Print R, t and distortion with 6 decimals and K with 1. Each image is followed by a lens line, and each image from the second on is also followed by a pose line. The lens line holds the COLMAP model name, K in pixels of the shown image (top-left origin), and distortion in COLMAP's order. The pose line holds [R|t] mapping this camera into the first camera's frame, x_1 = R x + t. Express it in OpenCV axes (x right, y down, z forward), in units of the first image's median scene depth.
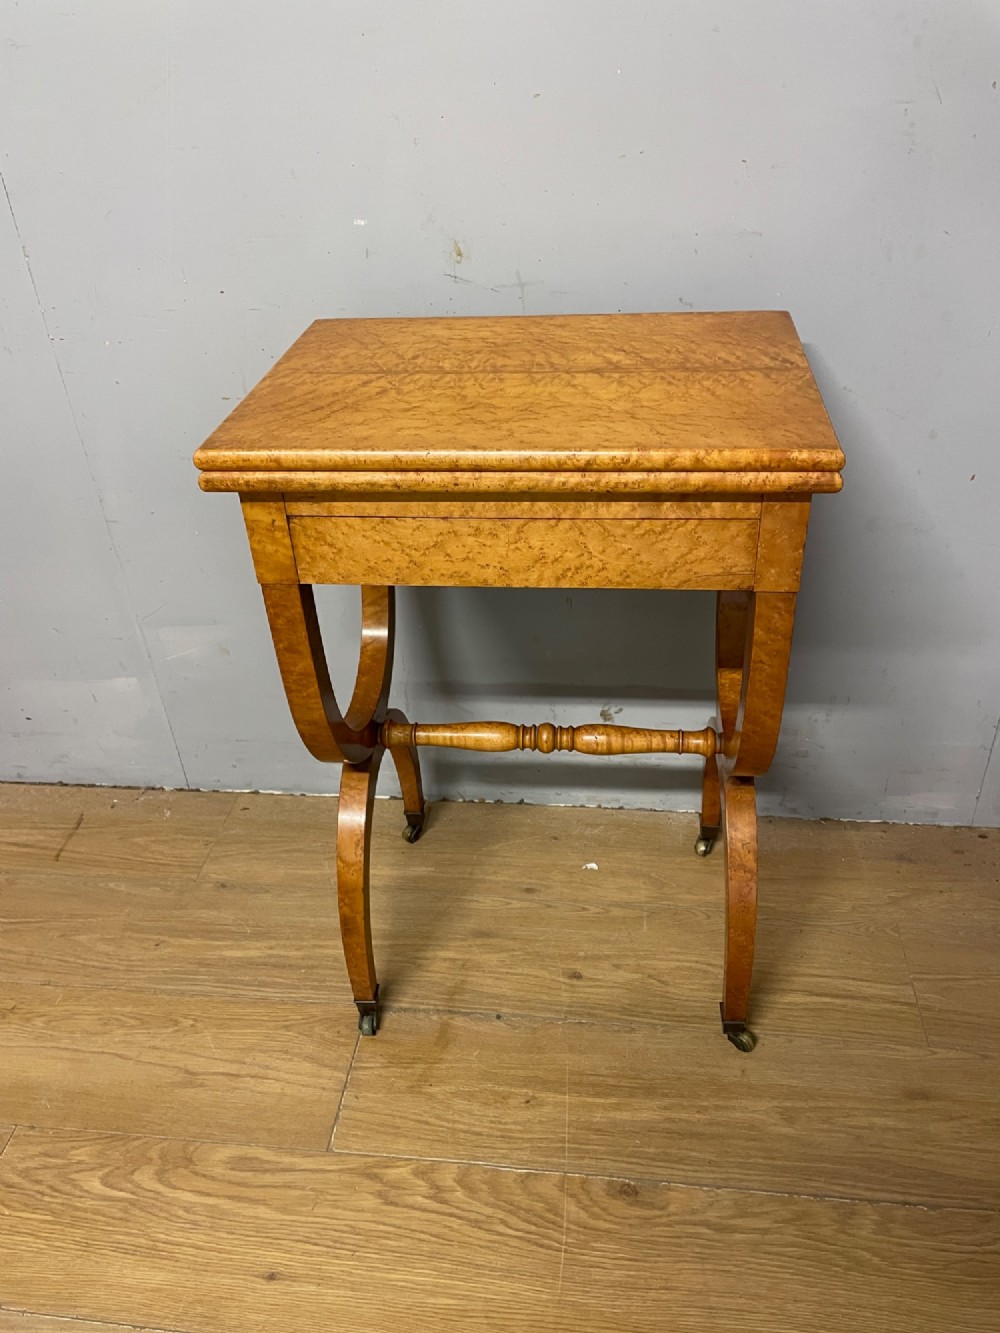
lens RADIAL K [[1017.6, 0, 516.0], [0, 1017.6, 659.0], [0, 0, 1]] dist [0.089787, -0.119106]
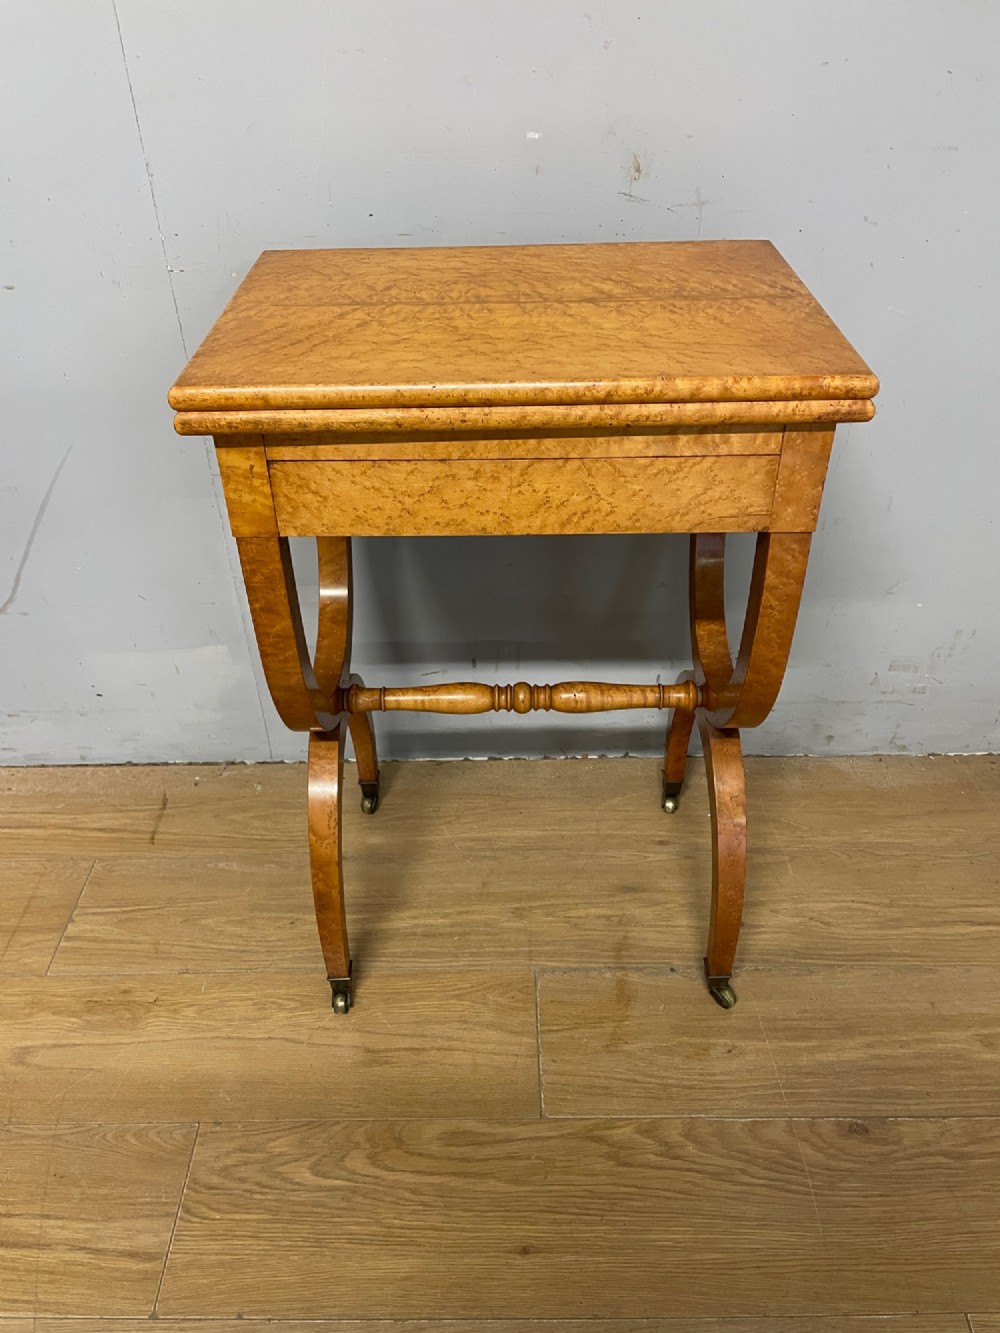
lens RADIAL K [[1017.6, 0, 491.8], [0, 1017.6, 669.1], [0, 0, 1]] dist [0.089787, -0.119106]
pose [[0.993337, -0.047830, 0.104848, -0.306309], [0.043460, 0.998105, 0.043572, 0.012986], [-0.106733, -0.038725, 0.993533, 0.062125]]
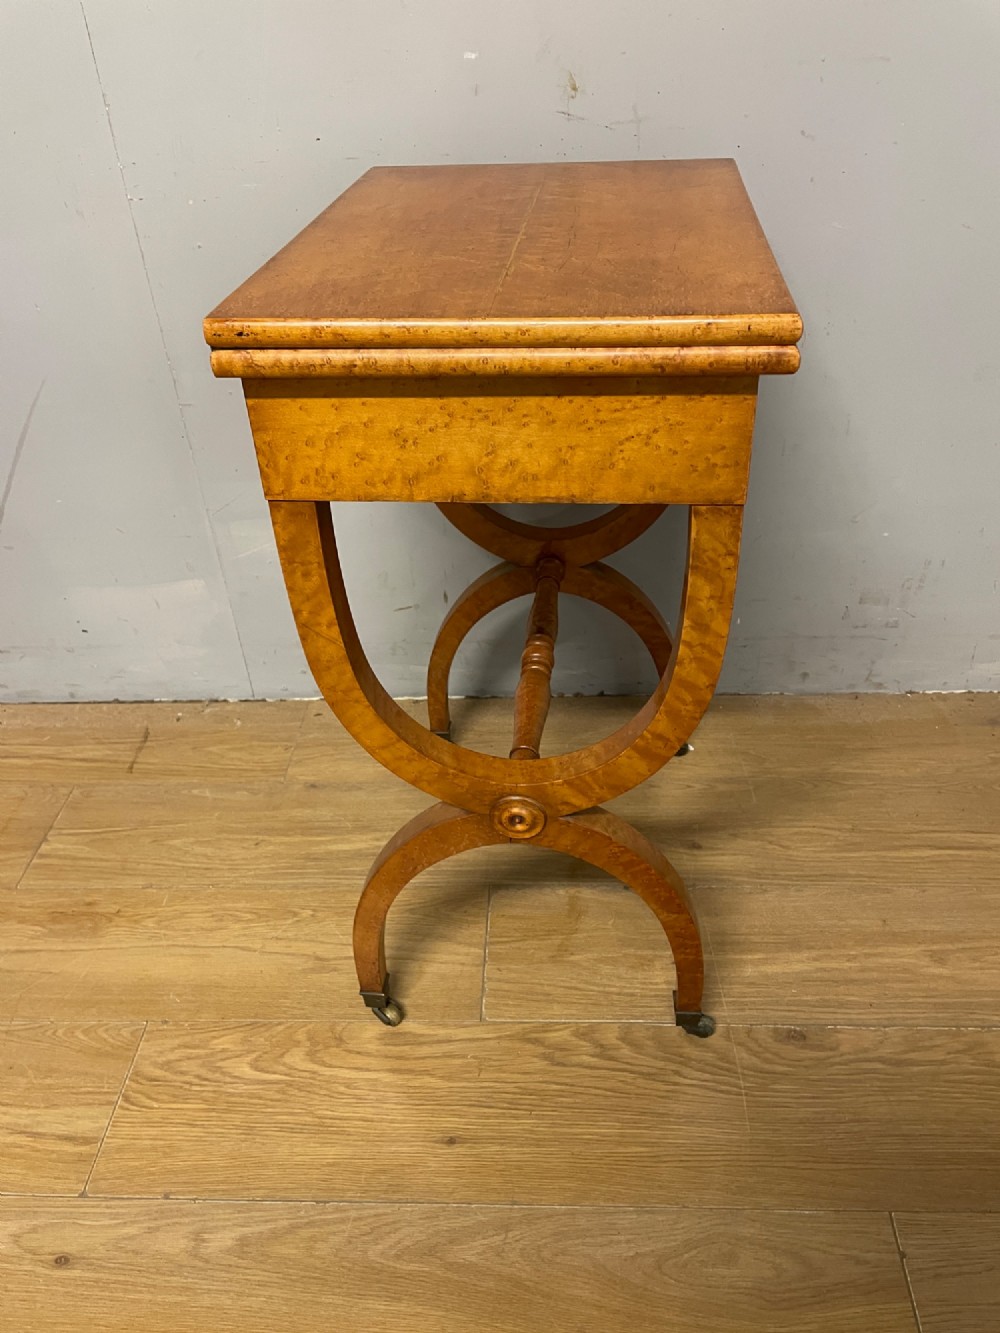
lens RADIAL K [[1017.6, 0, 506.8], [0, 1017.6, 658.9], [0, 0, 1]] dist [0.089787, -0.119106]
pose [[0.997126, -0.045344, 0.060694, -0.199443], [0.044204, 0.998823, 0.019985, 0.114756], [-0.061529, -0.017244, 0.997956, 0.034124]]
